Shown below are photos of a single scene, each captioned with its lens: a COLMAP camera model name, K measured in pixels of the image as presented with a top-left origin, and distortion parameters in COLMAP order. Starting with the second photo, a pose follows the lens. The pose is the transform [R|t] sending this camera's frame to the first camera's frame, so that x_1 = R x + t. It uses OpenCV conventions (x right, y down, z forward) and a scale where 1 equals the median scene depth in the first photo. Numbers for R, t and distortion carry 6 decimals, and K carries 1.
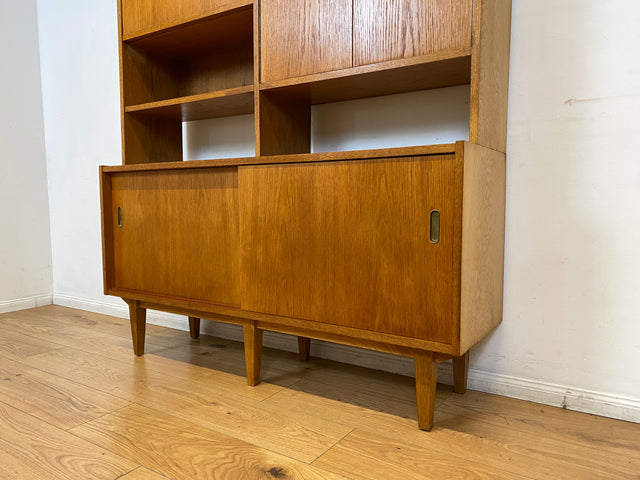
lens RADIAL K [[487.3, 0, 322.0], [0, 487.3, 243.3], [0, 0, 1]] dist [0.044363, -0.065482]
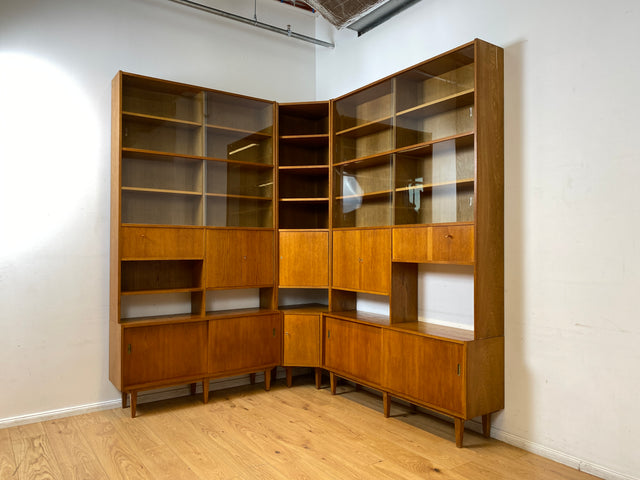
lens RADIAL K [[487.3, 0, 322.0], [0, 487.3, 243.3], [0, 0, 1]] dist [0.044363, -0.065482]
pose [[0.386885, 0.010192, 0.922072, -2.531748], [0.075524, 0.996229, -0.042700, -0.434811], [-0.919030, 0.086158, 0.384656, -0.704638]]
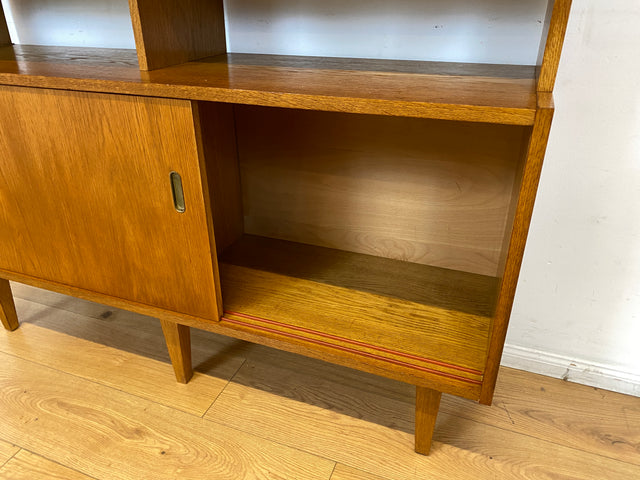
lens RADIAL K [[490.7, 0, 315.4], [0, 490.7, 244.7], [0, 0, 1]] dist [0.000363, 0.000522]
pose [[0.978927, -0.100558, 0.177734, -0.060712], [0.023314, 0.919698, 0.391934, -0.218394], [-0.202874, -0.379532, 0.902662, 0.381047]]
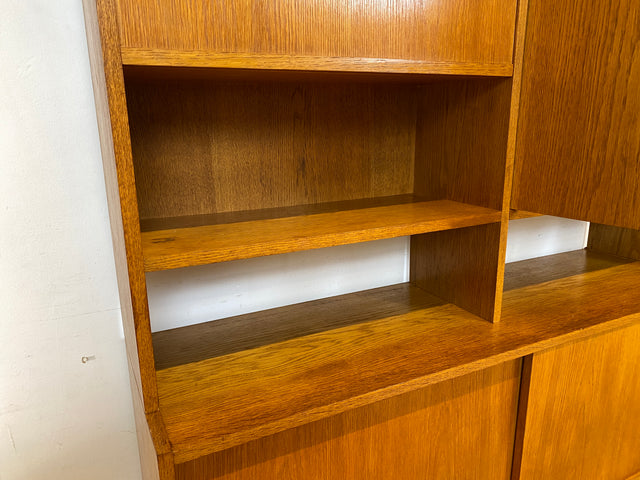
lens RADIAL K [[487.3, 0, 322.0], [0, 487.3, 243.3], [0, 0, 1]] dist [0.044363, -0.065482]
pose [[0.500189, -0.226330, 0.835815, -0.825132], [0.083768, 0.973357, 0.213445, -0.463390], [-0.861855, -0.036748, 0.505822, 0.939826]]
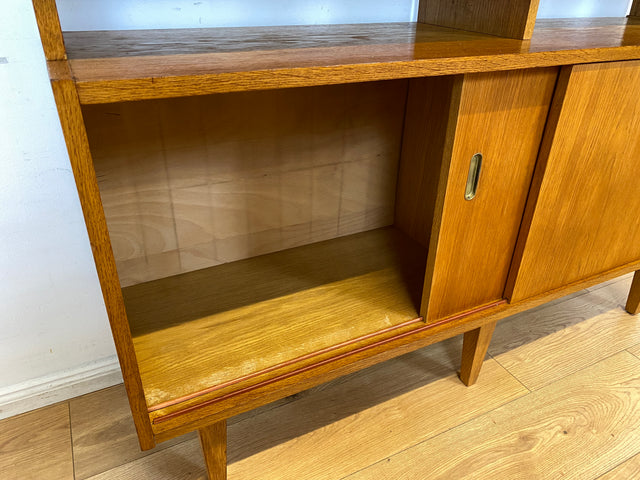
lens RADIAL K [[489.5, 0, 326.8], [0, 489.5, 243.0], [0, 0, 1]] dist [-0.005773, 0.005737]
pose [[0.491793, -0.415924, 0.764949, -0.763856], [0.046243, 0.889769, 0.454062, -0.239530], [-0.869483, -0.187931, 0.456815, 0.977459]]
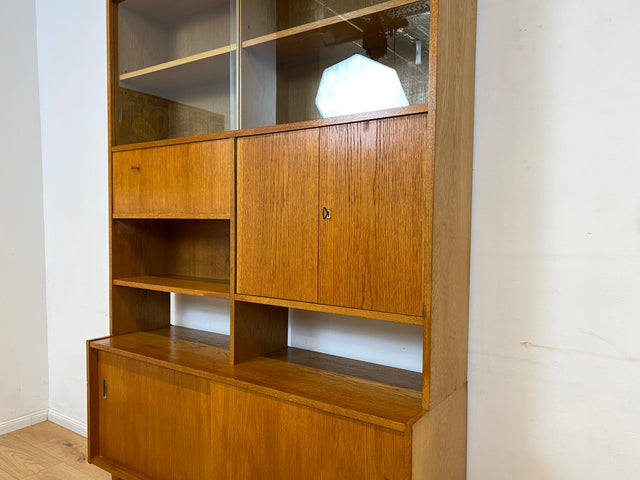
lens RADIAL K [[487.3, 0, 322.0], [0, 487.3, 243.3], [0, 0, 1]] dist [0.044363, -0.065482]
pose [[0.999695, 0.008919, -0.023012, 0.088304], [-0.009802, 0.999208, -0.038563, -0.419420], [0.022650, 0.038776, 0.998991, -0.051542]]
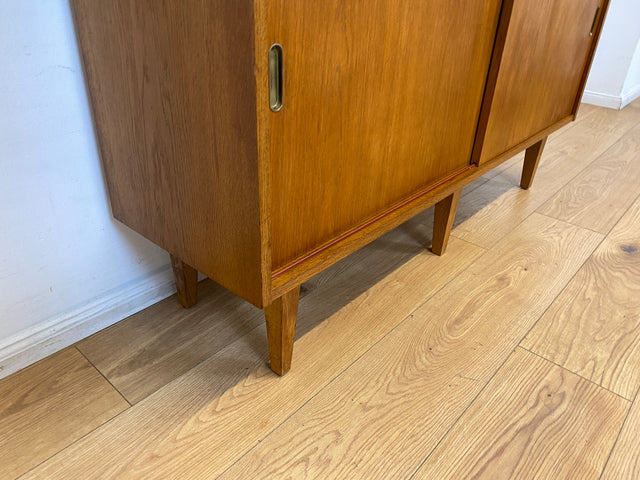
lens RADIAL K [[487.1, 0, 313.1], [0, 487.1, 234.0], [0, 0, 1]] dist [0.021724, -0.030330]
pose [[0.151283, -0.478209, 0.865118, -0.940495], [0.047835, 0.877708, 0.476803, -0.147169], [-0.987332, -0.030750, 0.155657, 1.183934]]
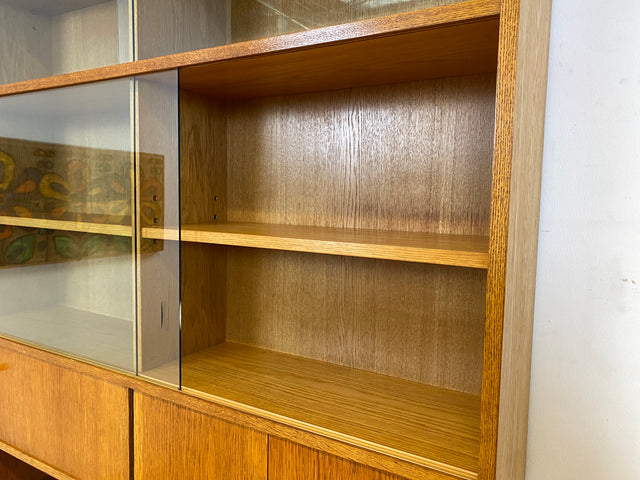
lens RADIAL K [[494.5, 0, 320.0], [0, 494.5, 240.0], [0, 0, 1]] dist [0.001825, 0.001673]
pose [[0.998788, 0.017210, 0.046120, 0.087416], [-0.017511, 0.999828, 0.006126, -0.903402], [-0.046007, -0.006926, 0.998917, 0.355548]]
